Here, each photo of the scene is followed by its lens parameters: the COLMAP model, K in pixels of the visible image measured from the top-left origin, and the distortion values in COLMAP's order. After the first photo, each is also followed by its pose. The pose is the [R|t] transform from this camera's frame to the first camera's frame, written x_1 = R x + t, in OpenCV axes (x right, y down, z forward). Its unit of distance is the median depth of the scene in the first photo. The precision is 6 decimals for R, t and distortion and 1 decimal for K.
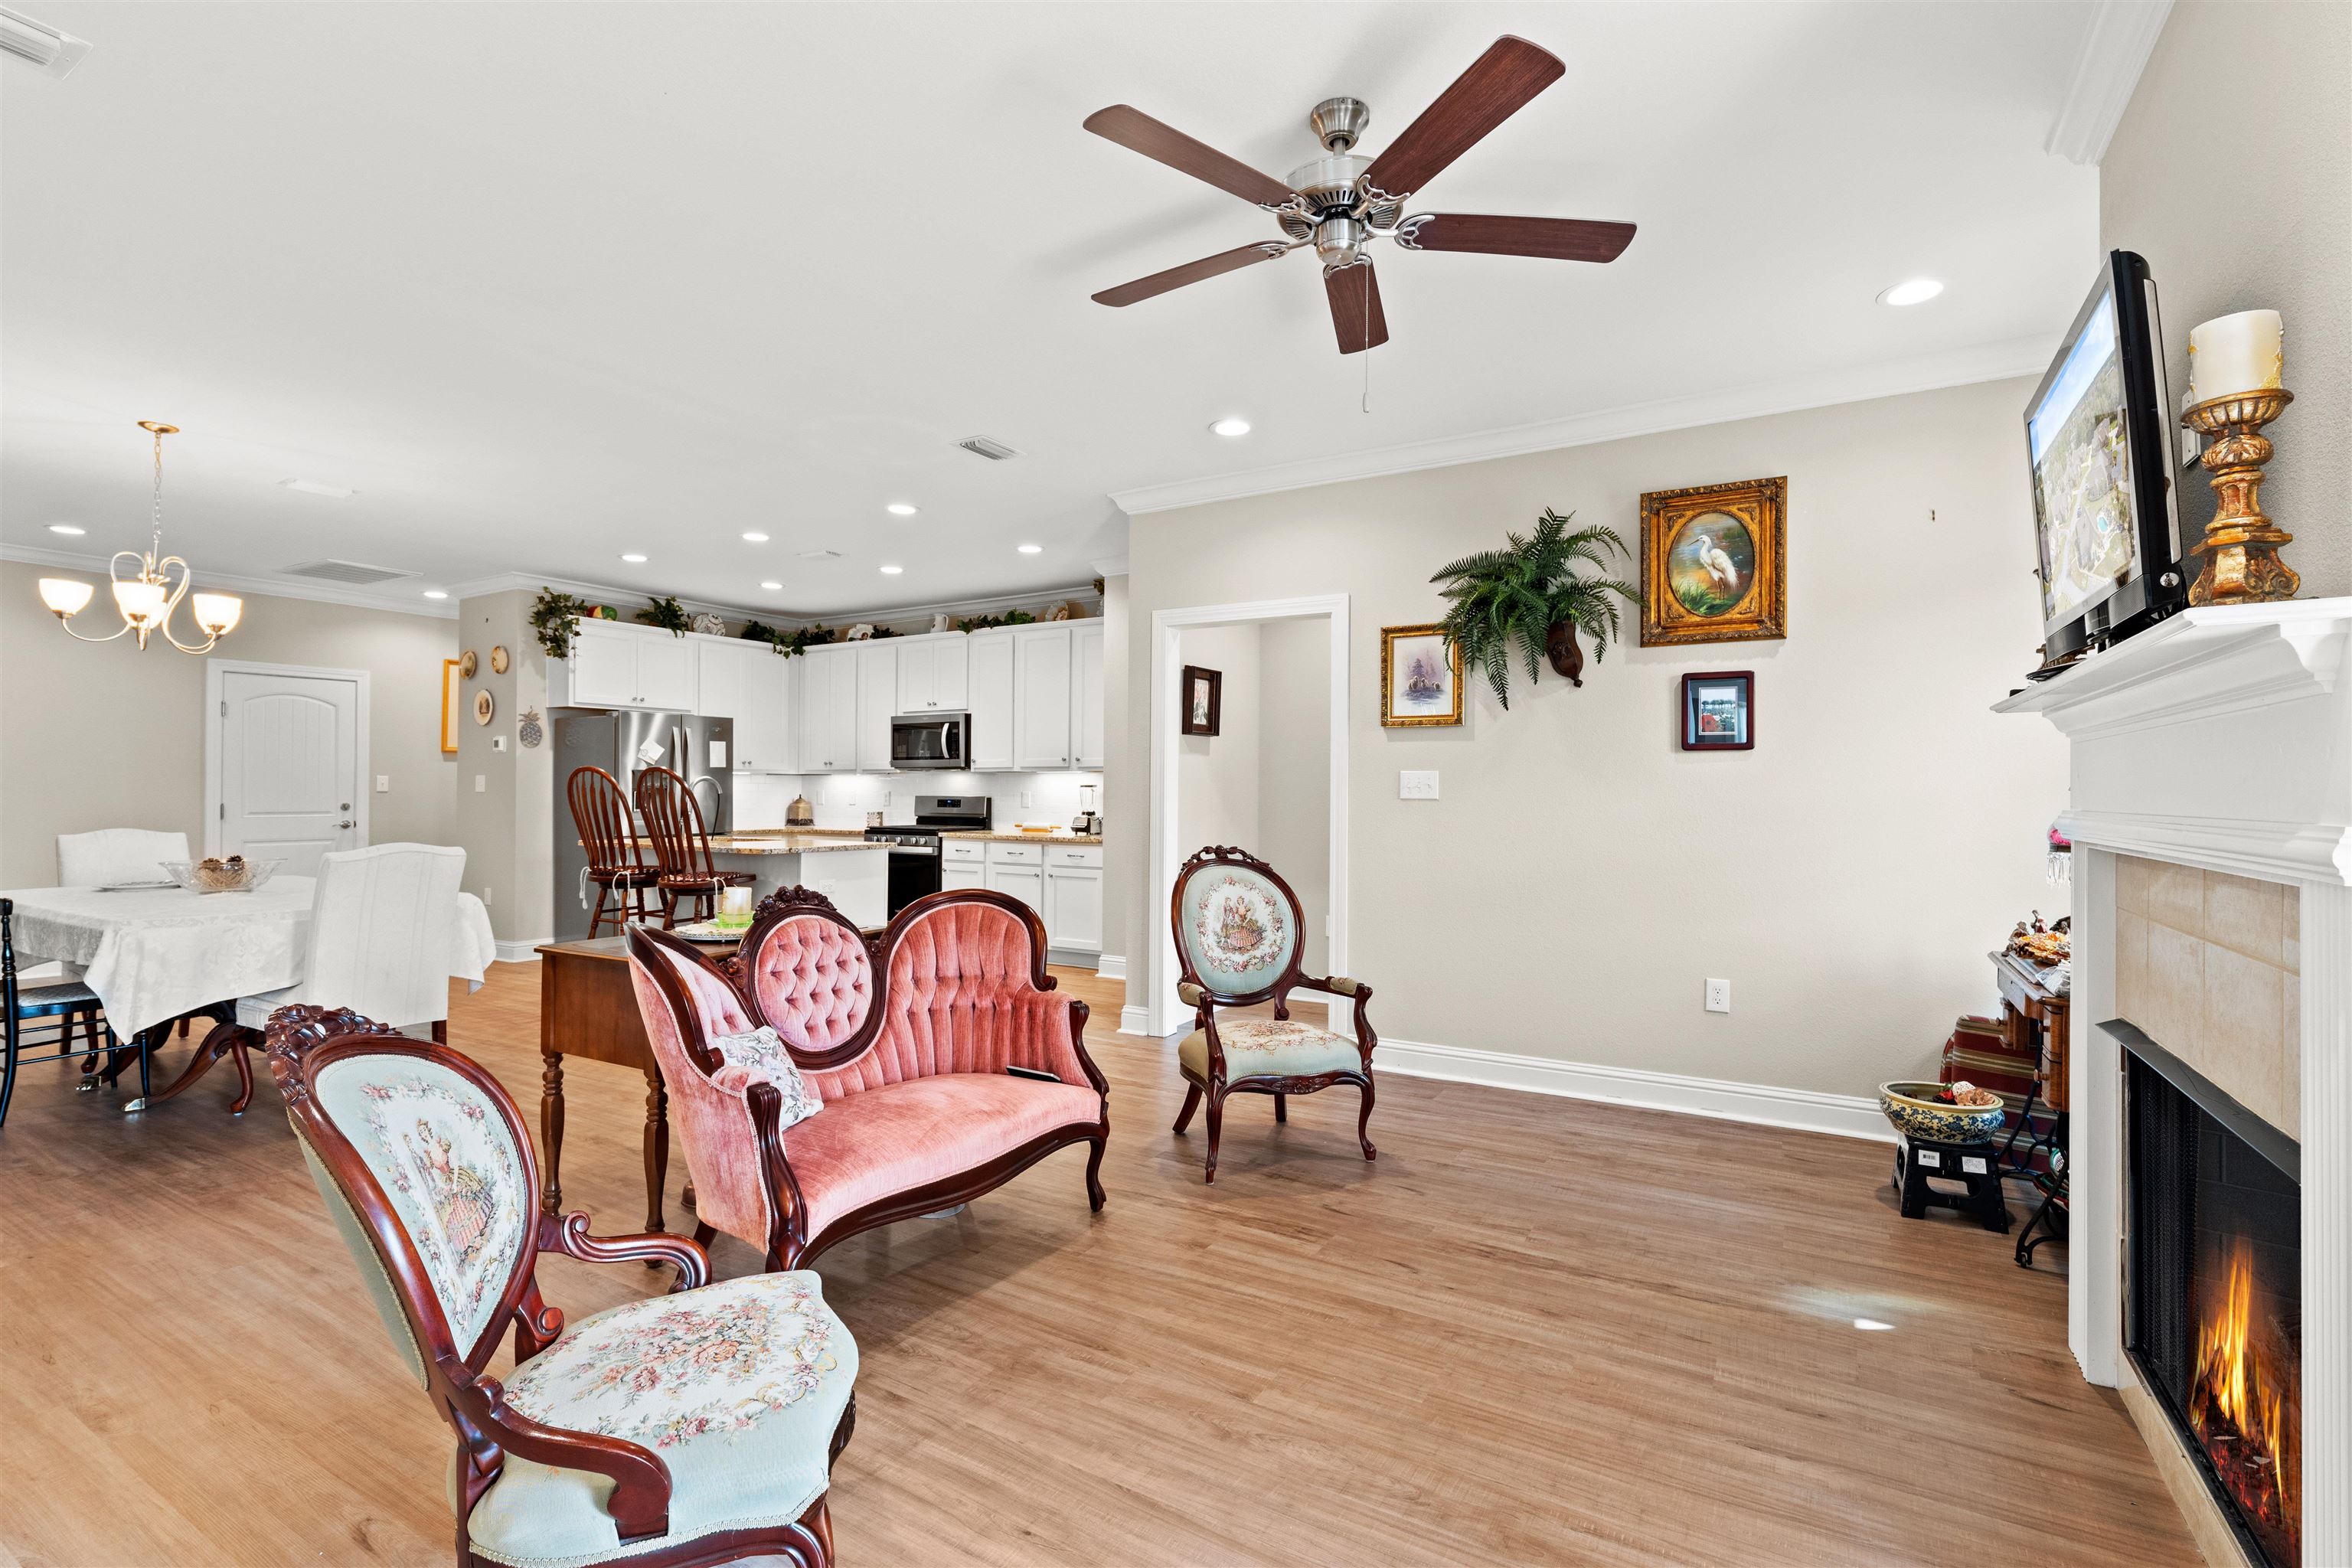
lens RADIAL K [[1066.8, 0, 1176.0], [0, 1066.8, 784.0], [0, 0, 1]] dist [-0.000855, -0.000468]
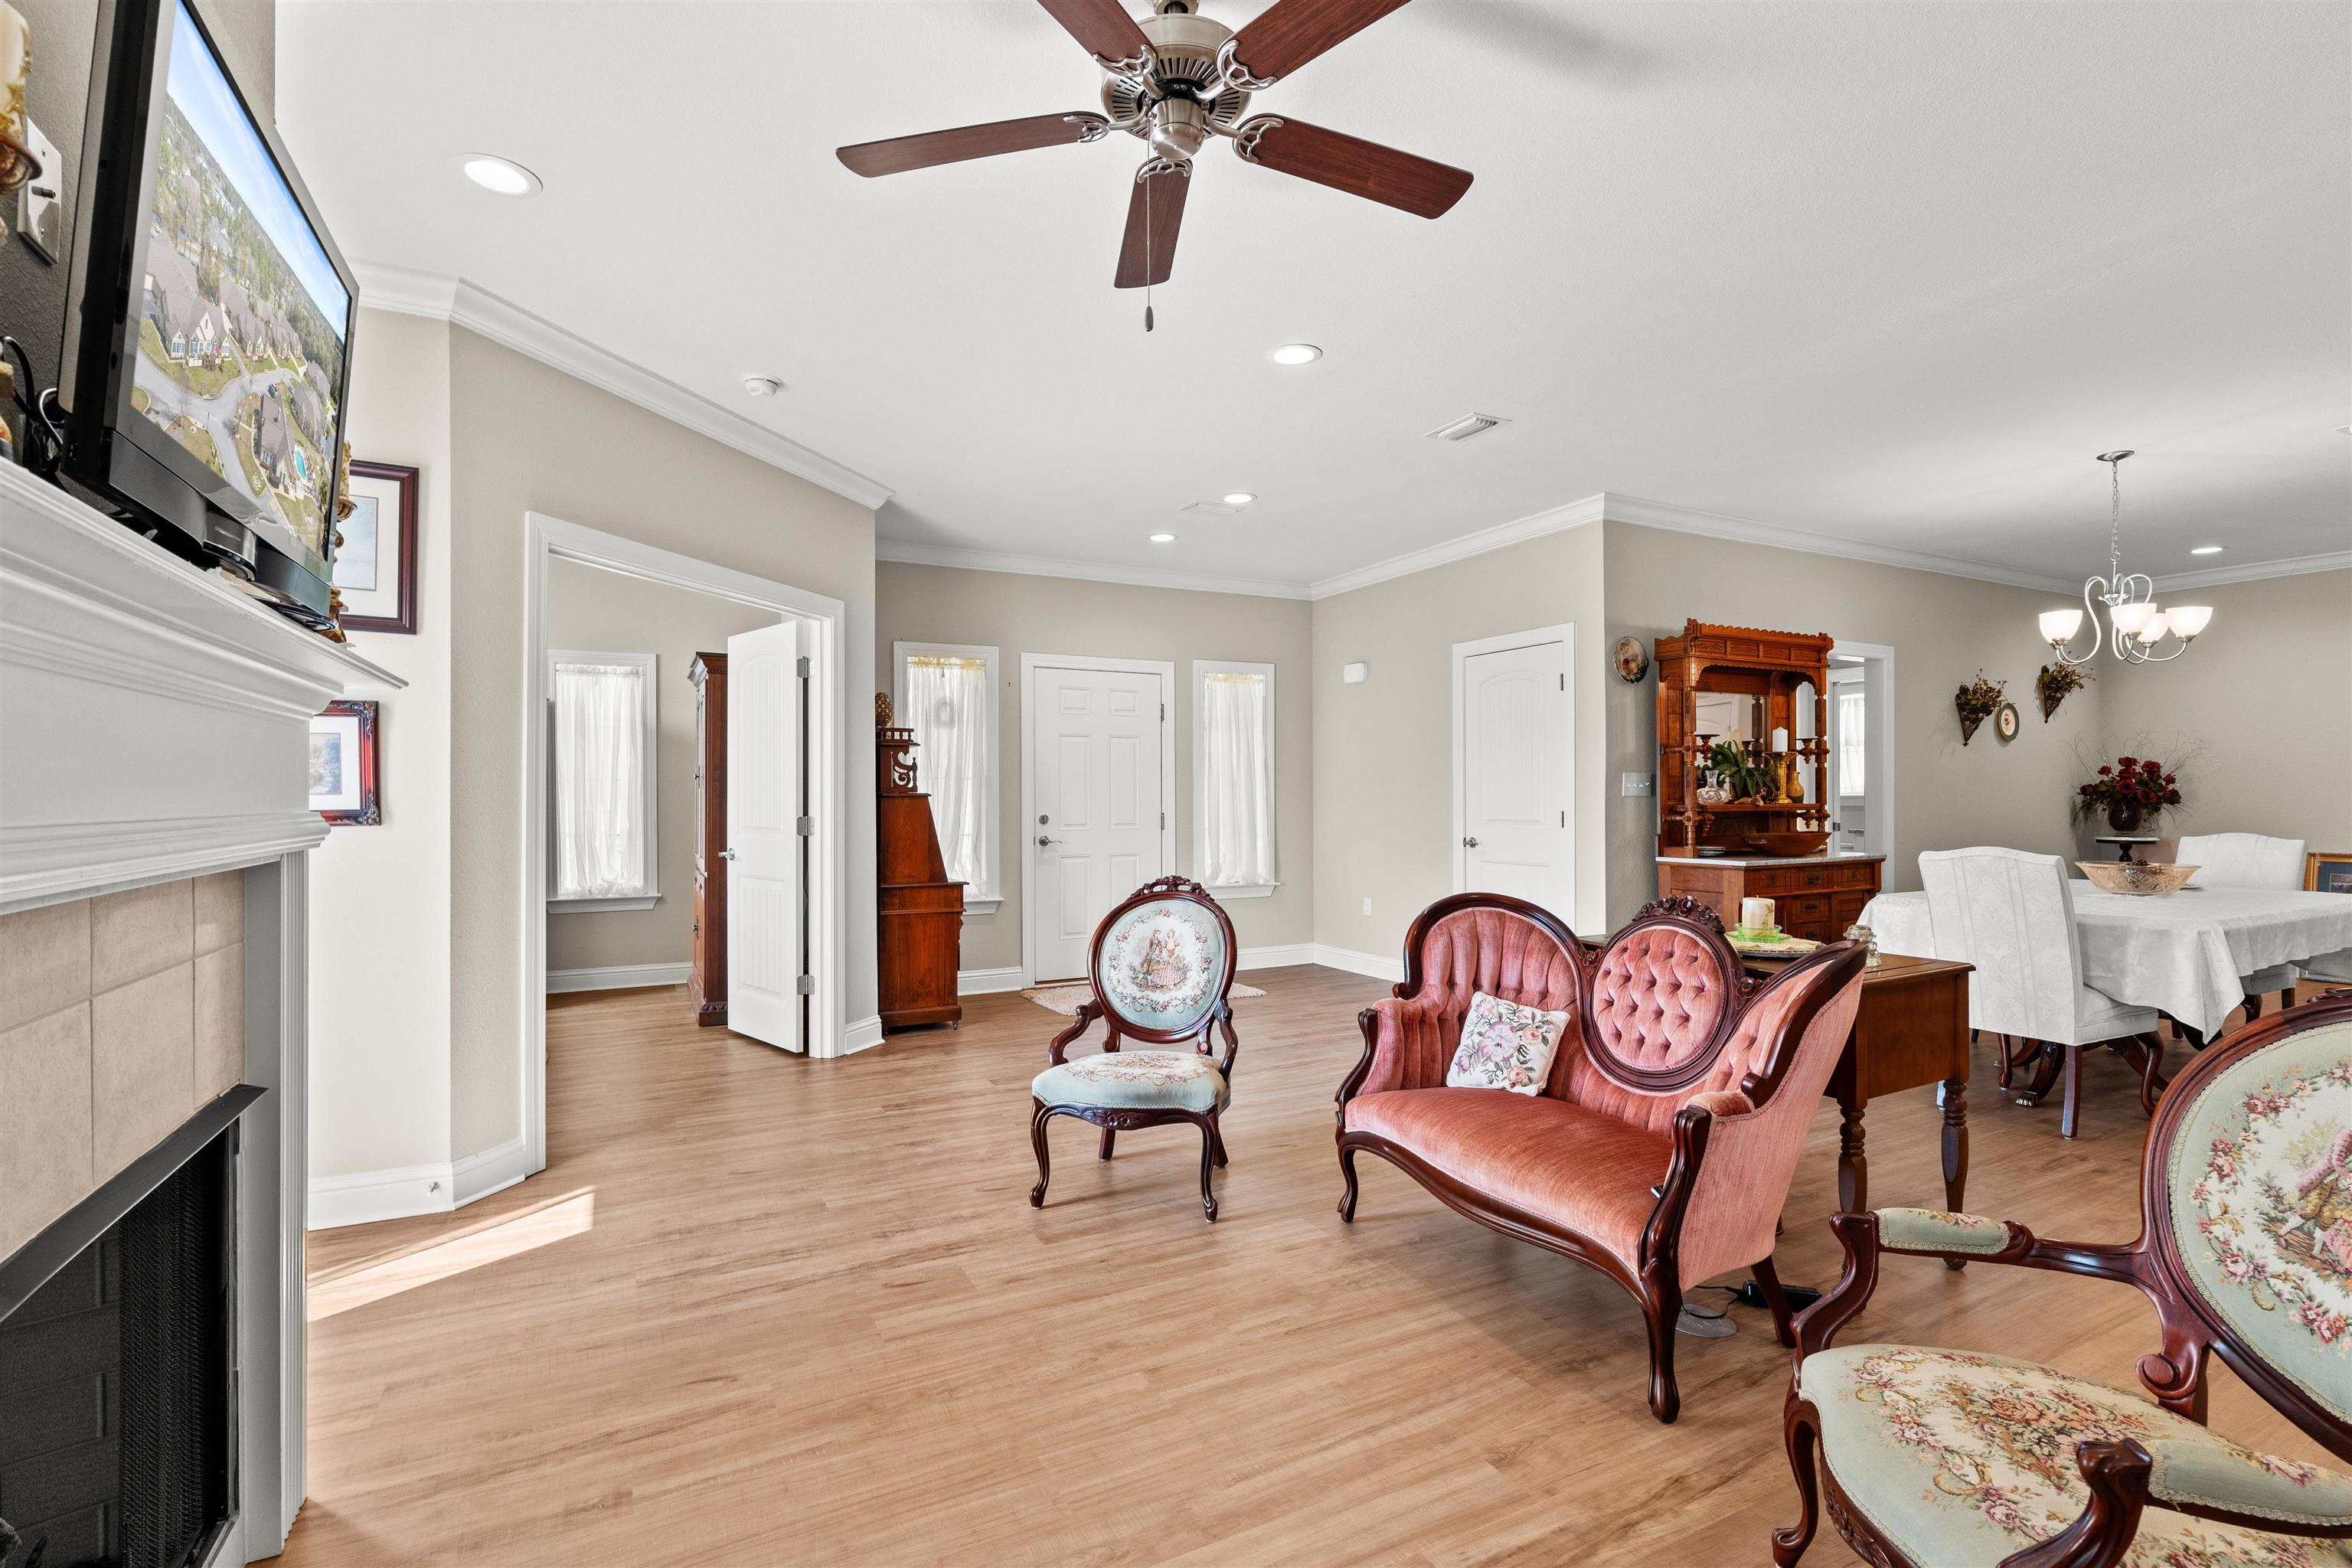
lens RADIAL K [[1079.9, 0, 1174.8], [0, 1079.9, 793.2], [0, 0, 1]] dist [-0.003535, -0.000062]
pose [[-0.528267, -0.004636, -0.849066, 0.275513], [0.005990, 0.999940, -0.009186, 0.005088], [0.849057, -0.009939, -0.528208, 0.458425]]
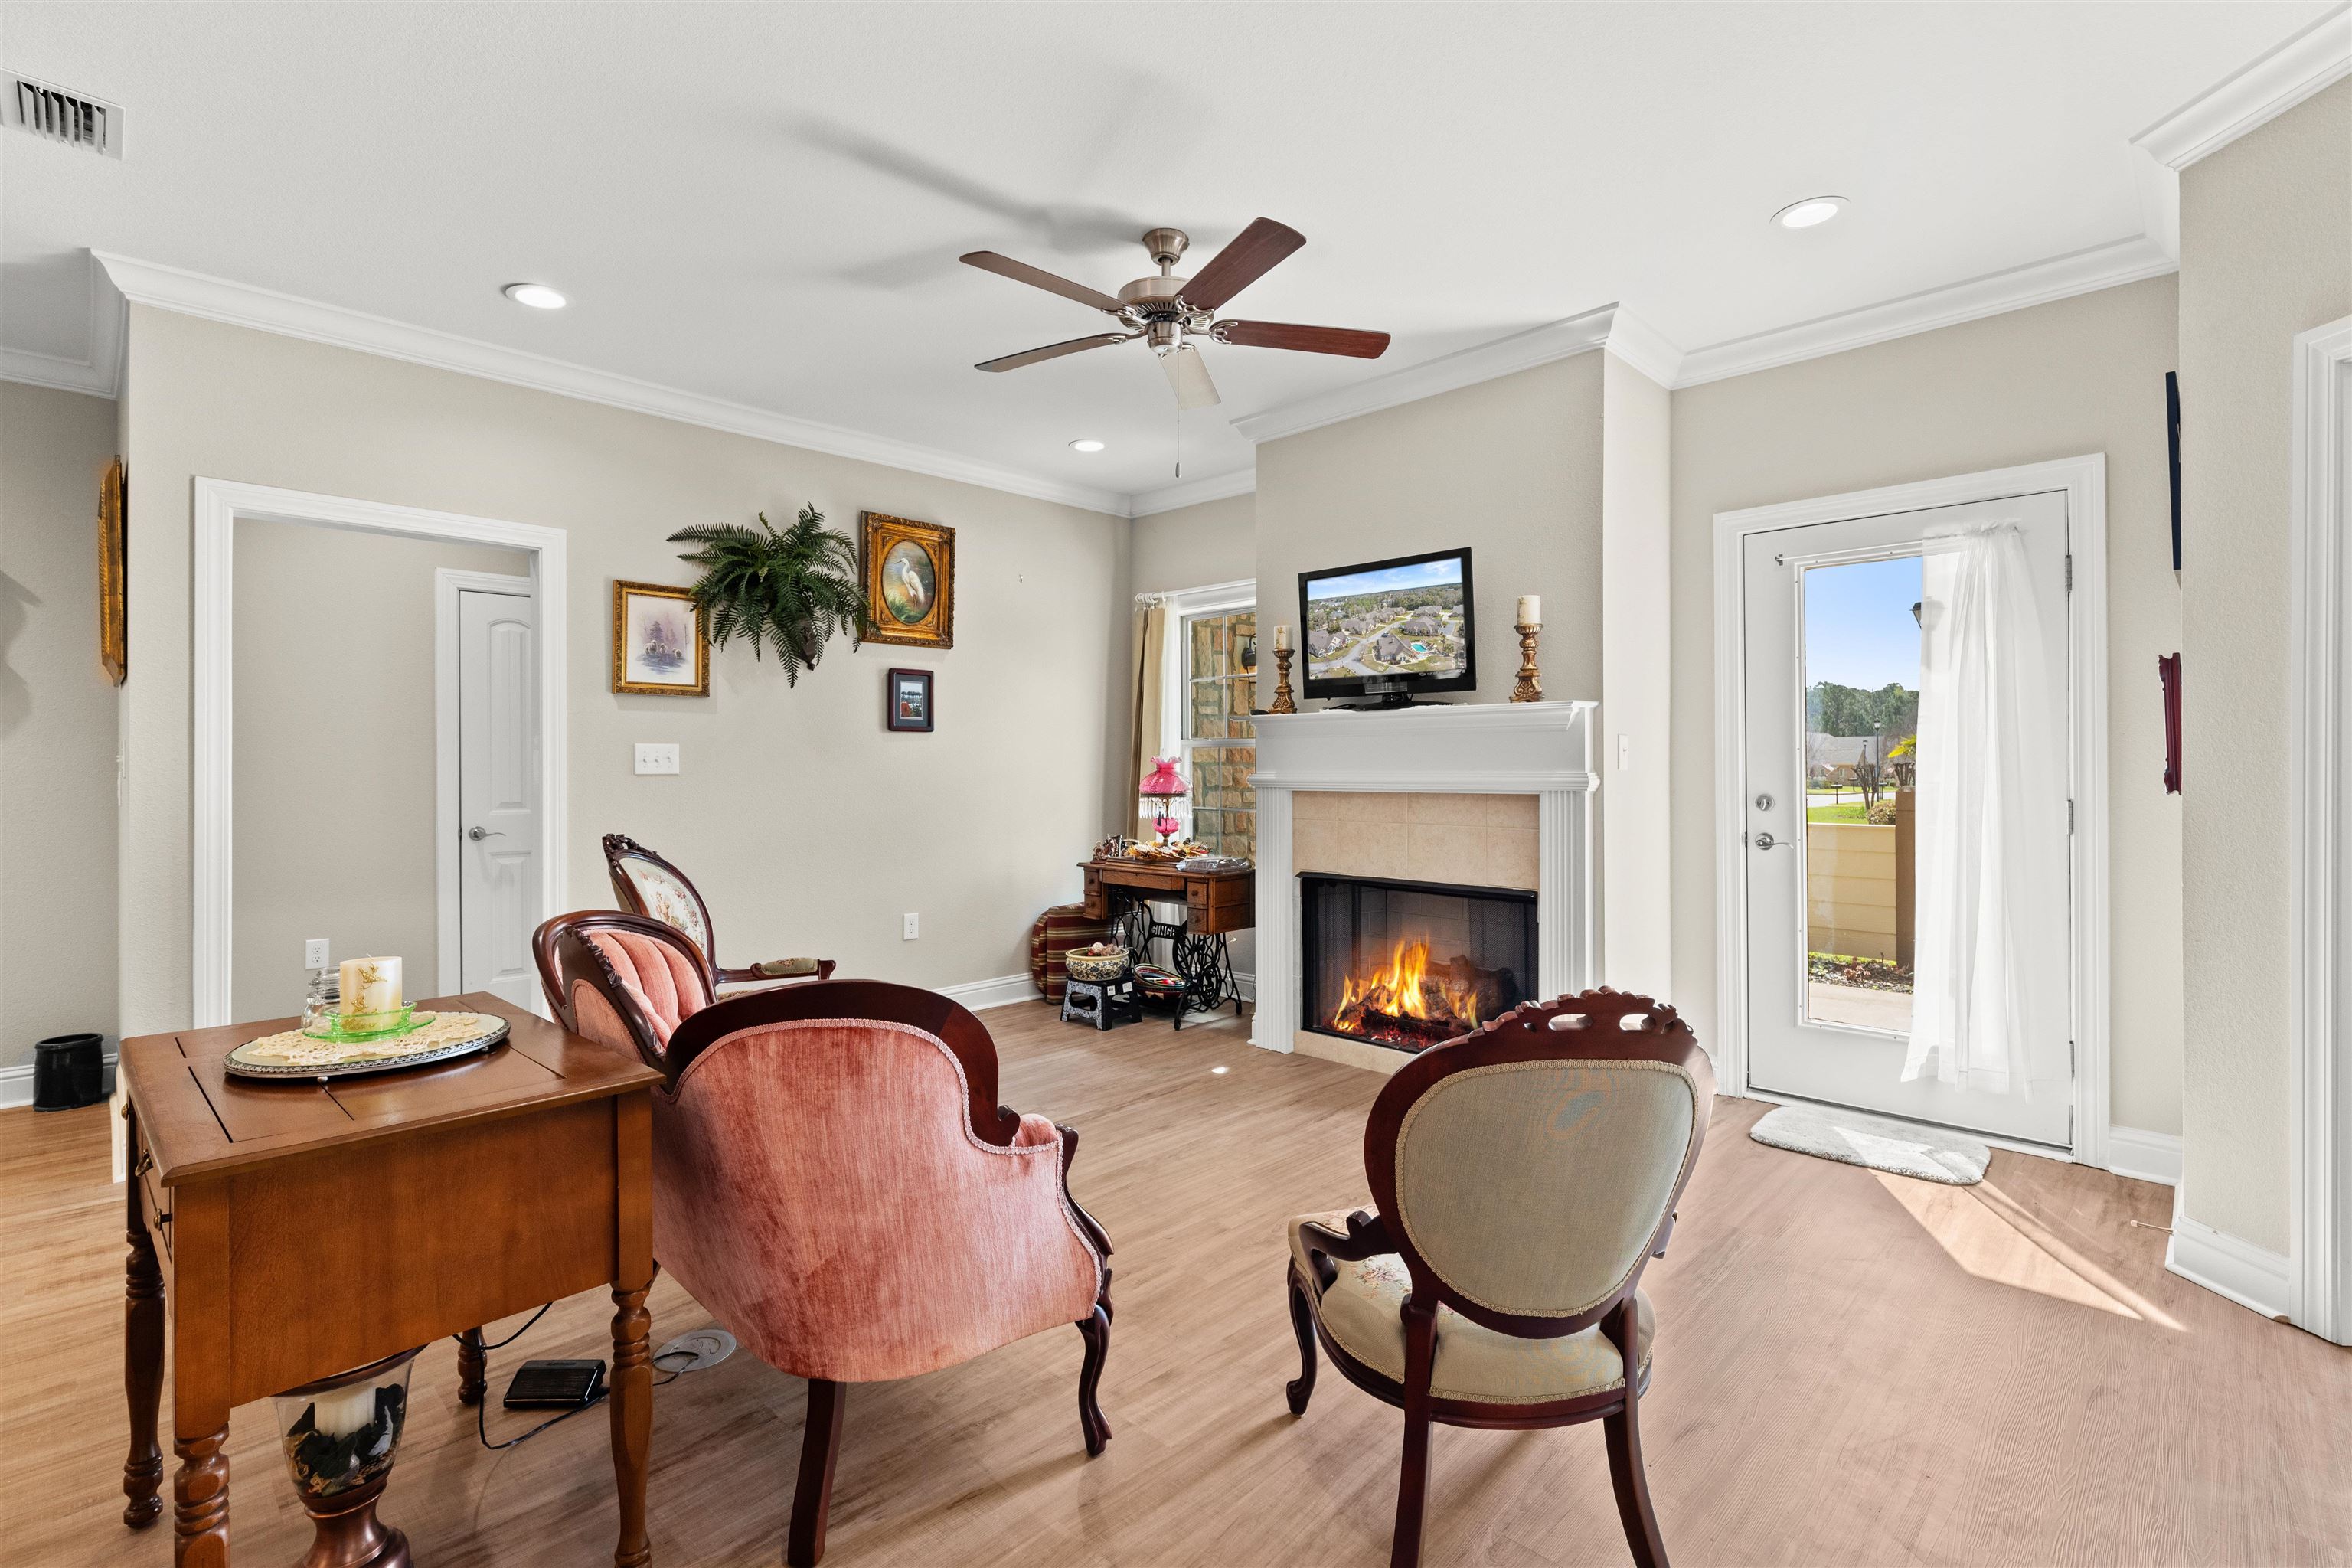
lens RADIAL K [[1073.4, 0, 1170.3], [0, 1073.4, 766.2], [0, 0, 1]] dist [-0.000952, -0.000107]
pose [[0.240654, -0.005376, 0.970596, -0.352088], [-0.001914, 0.999980, 0.006013, 0.000568], [-0.970609, -0.003305, 0.240639, 0.216973]]
